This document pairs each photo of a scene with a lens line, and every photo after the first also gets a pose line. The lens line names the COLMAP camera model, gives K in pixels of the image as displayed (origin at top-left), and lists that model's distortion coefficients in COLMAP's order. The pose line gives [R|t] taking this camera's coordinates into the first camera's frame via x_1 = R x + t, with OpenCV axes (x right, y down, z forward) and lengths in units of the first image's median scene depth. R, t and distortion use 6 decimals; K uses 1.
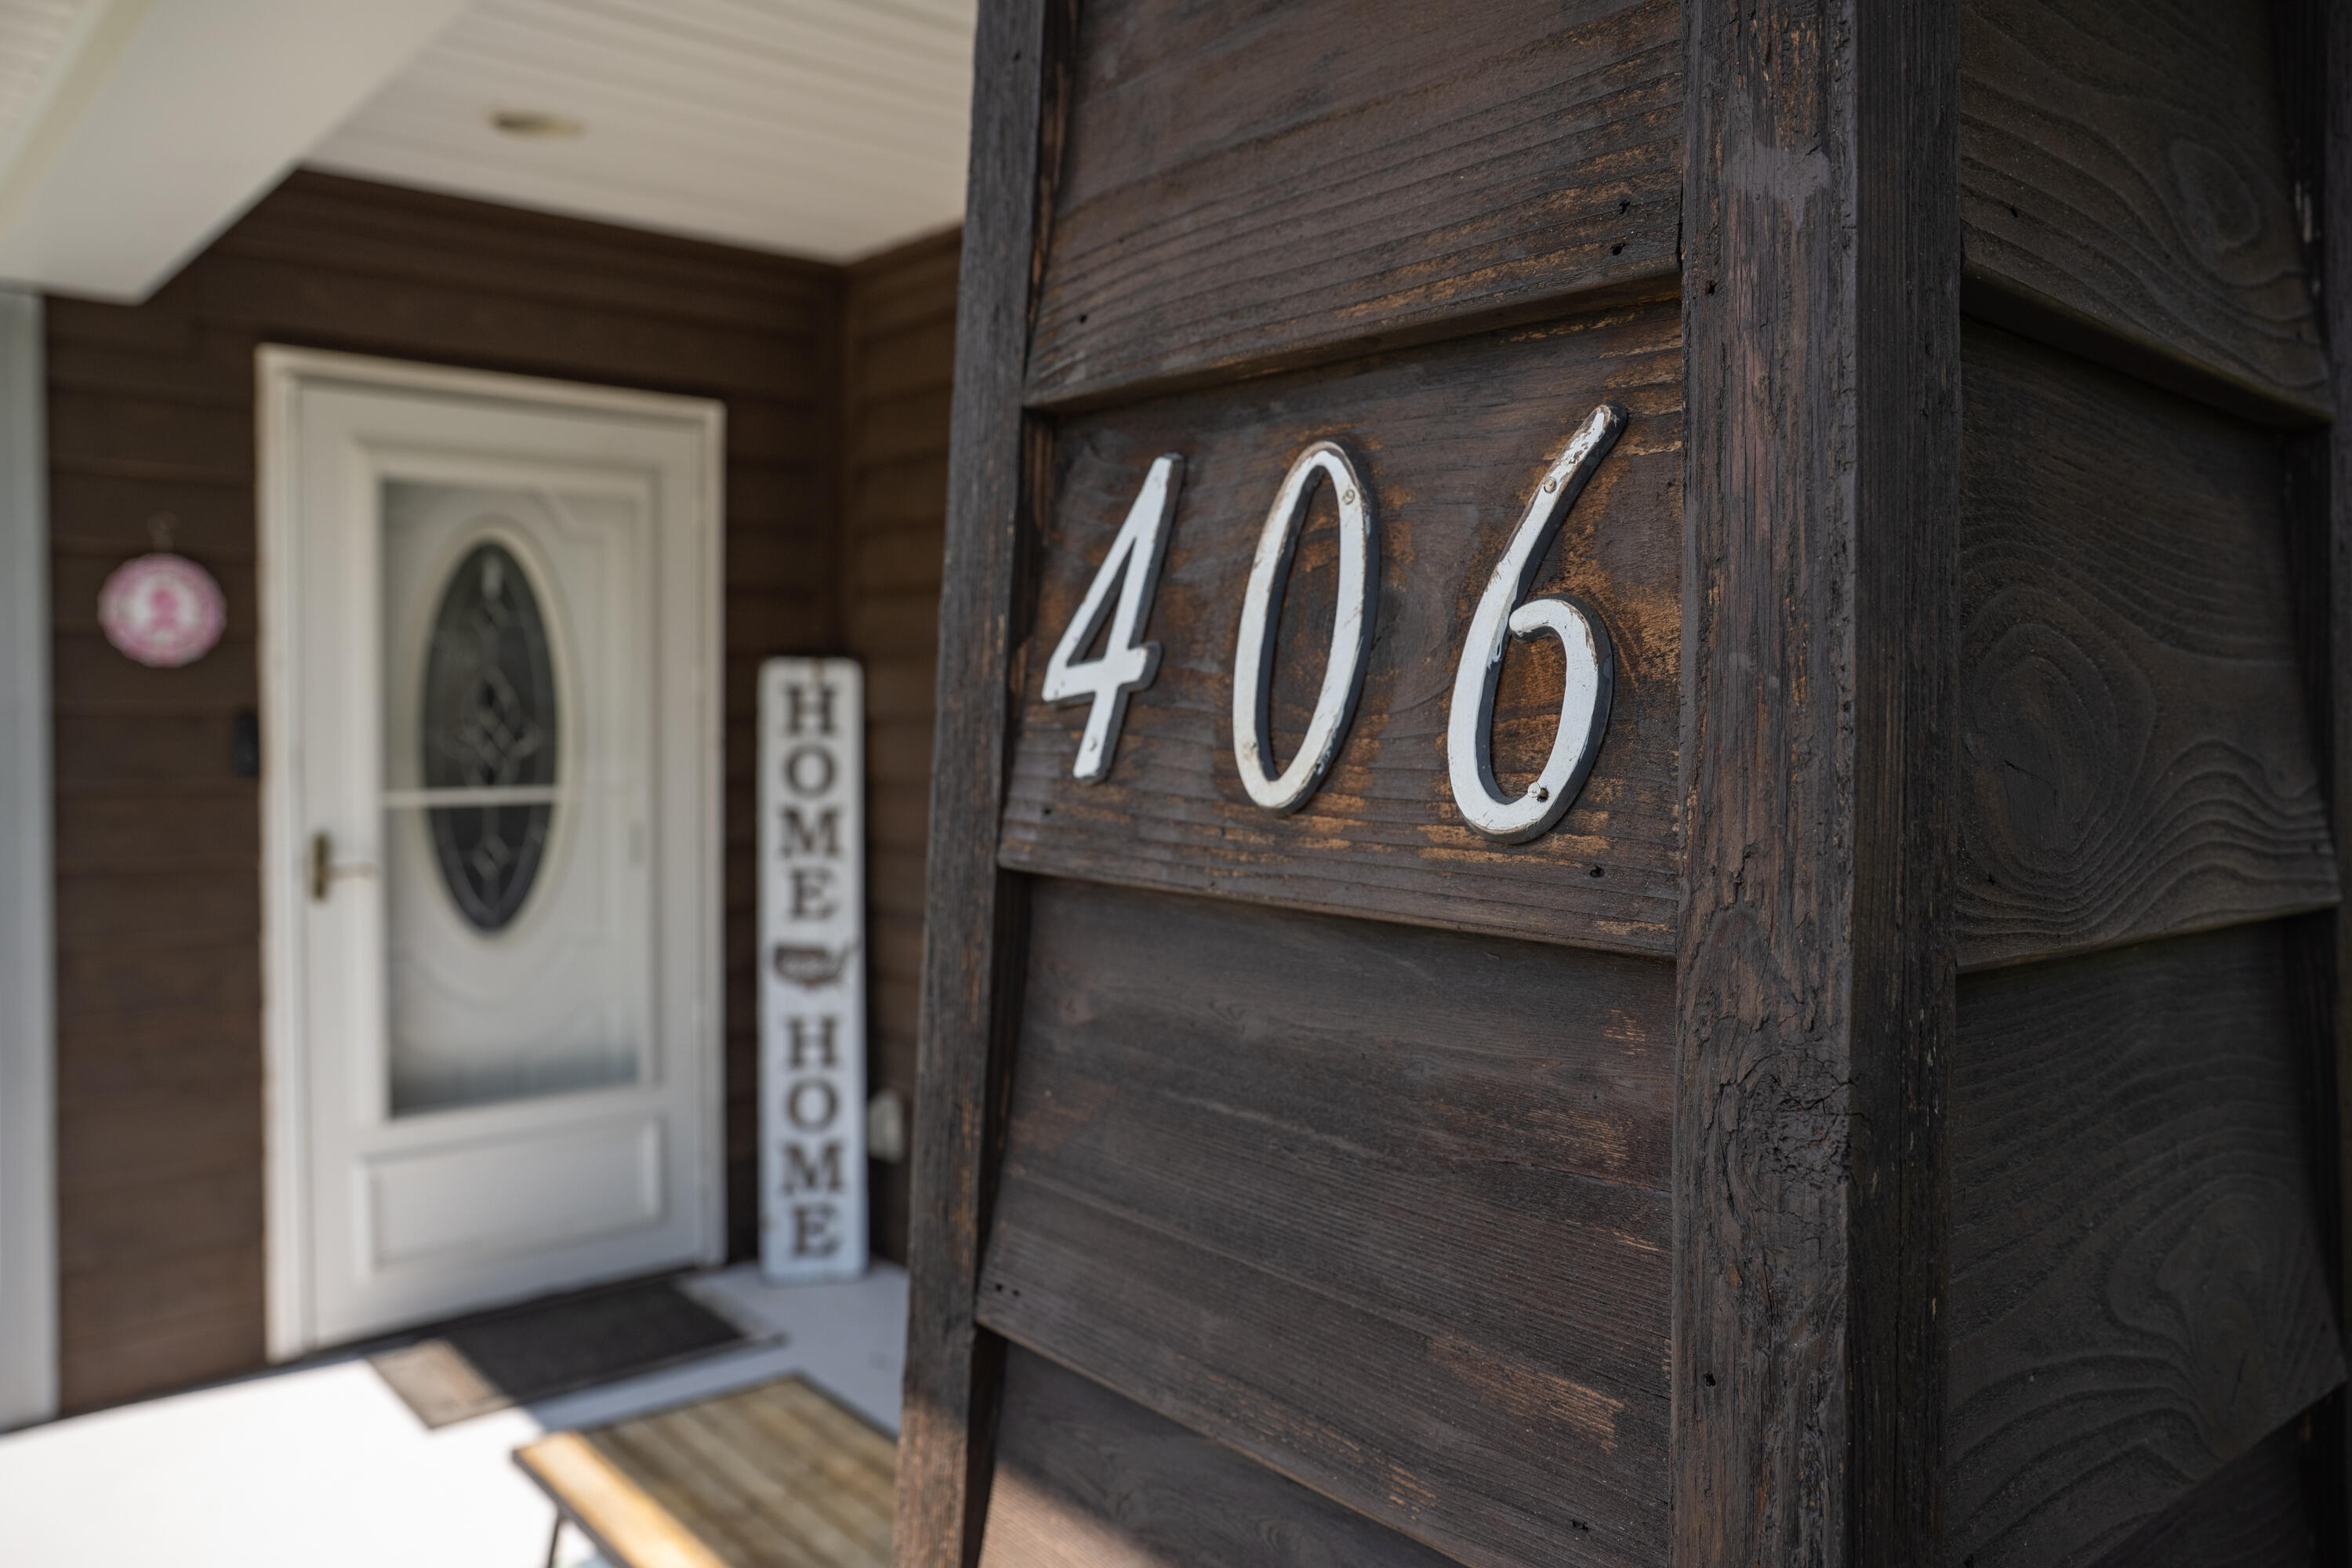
lens RADIAL K [[1760.0, 0, 1181.9], [0, 1760.0, 791.5], [0, 0, 1]] dist [-0.067188, 0.072381]
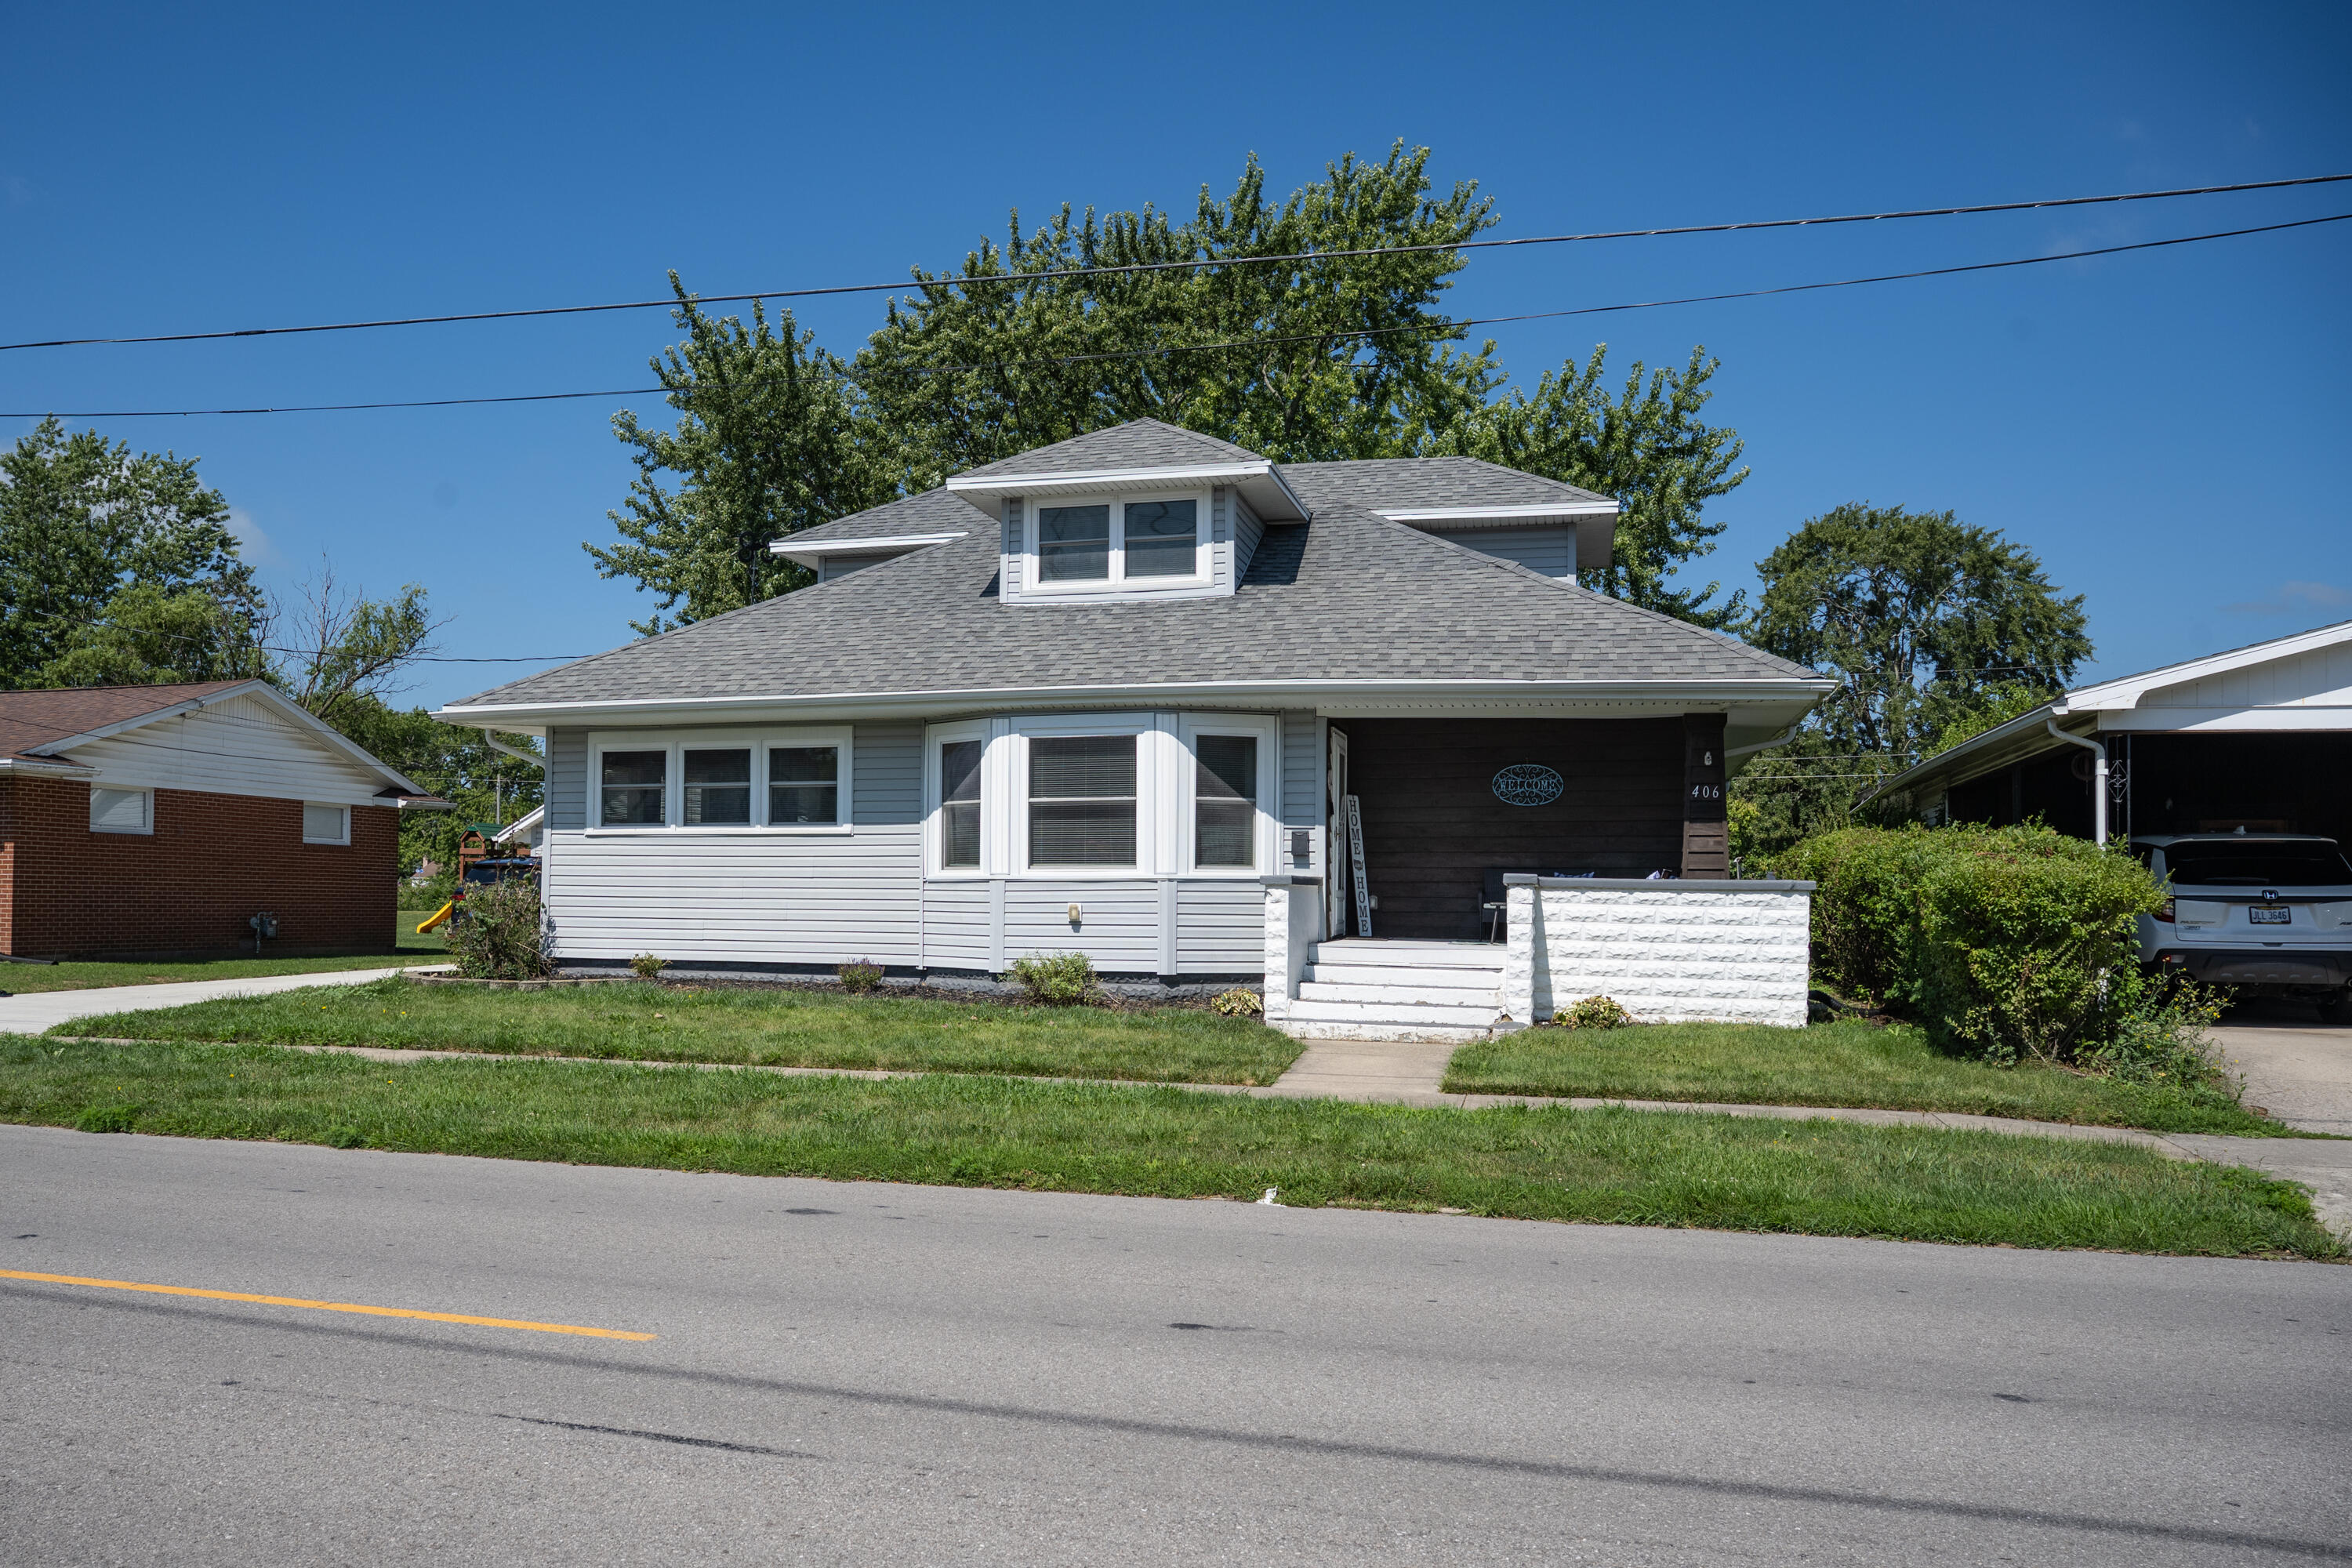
lens RADIAL K [[1829.0, 0, 1045.5], [0, 1829.0, 868.1], [0, 0, 1]] dist [-0.090412, 0.143255]
pose [[0.836131, 0.007792, 0.548474, -3.338687], [0.022439, 0.998576, -0.048394, 0.308813], [-0.548070, 0.052771, 0.834766, -2.334455]]
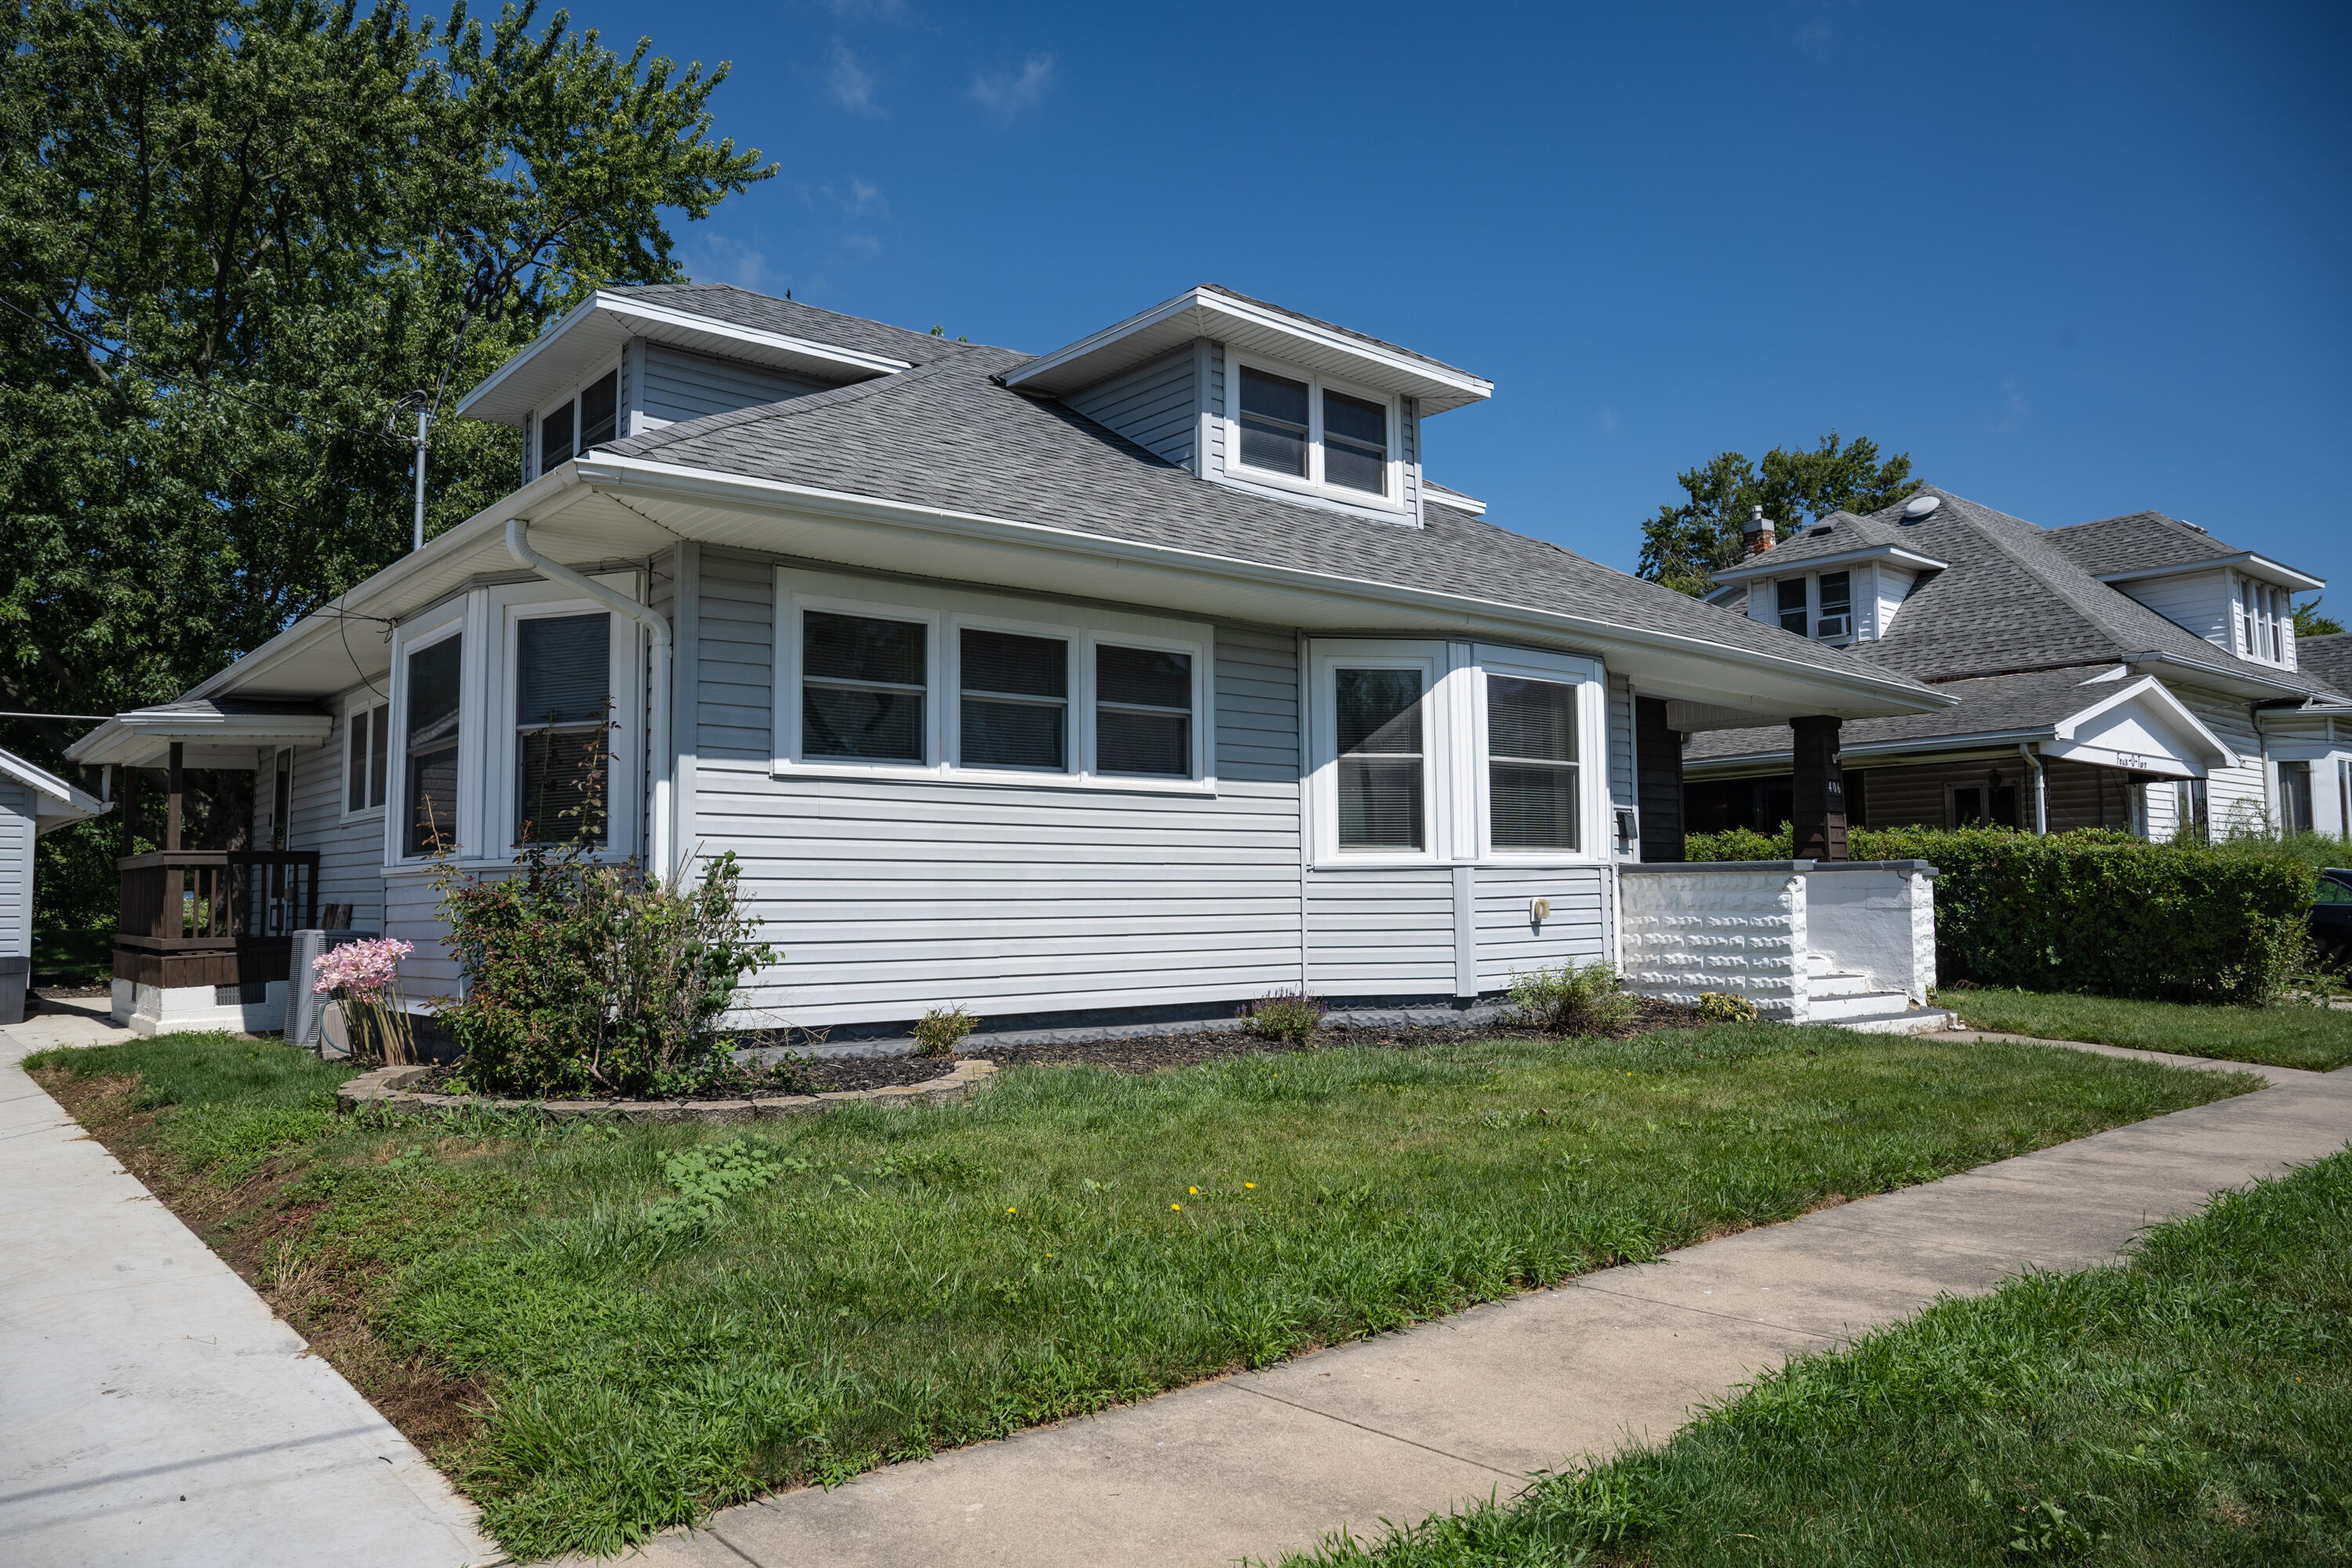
lens RADIAL K [[1611.4, 0, 1166.2], [0, 1611.4, 791.3], [0, 0, 1]] dist [-0.081181, 0.077981]
pose [[-0.006275, 0.056265, 0.998396, -3.784346], [0.049297, 0.997219, -0.055889, 0.129801], [-0.998764, 0.048868, -0.009031, 1.759970]]
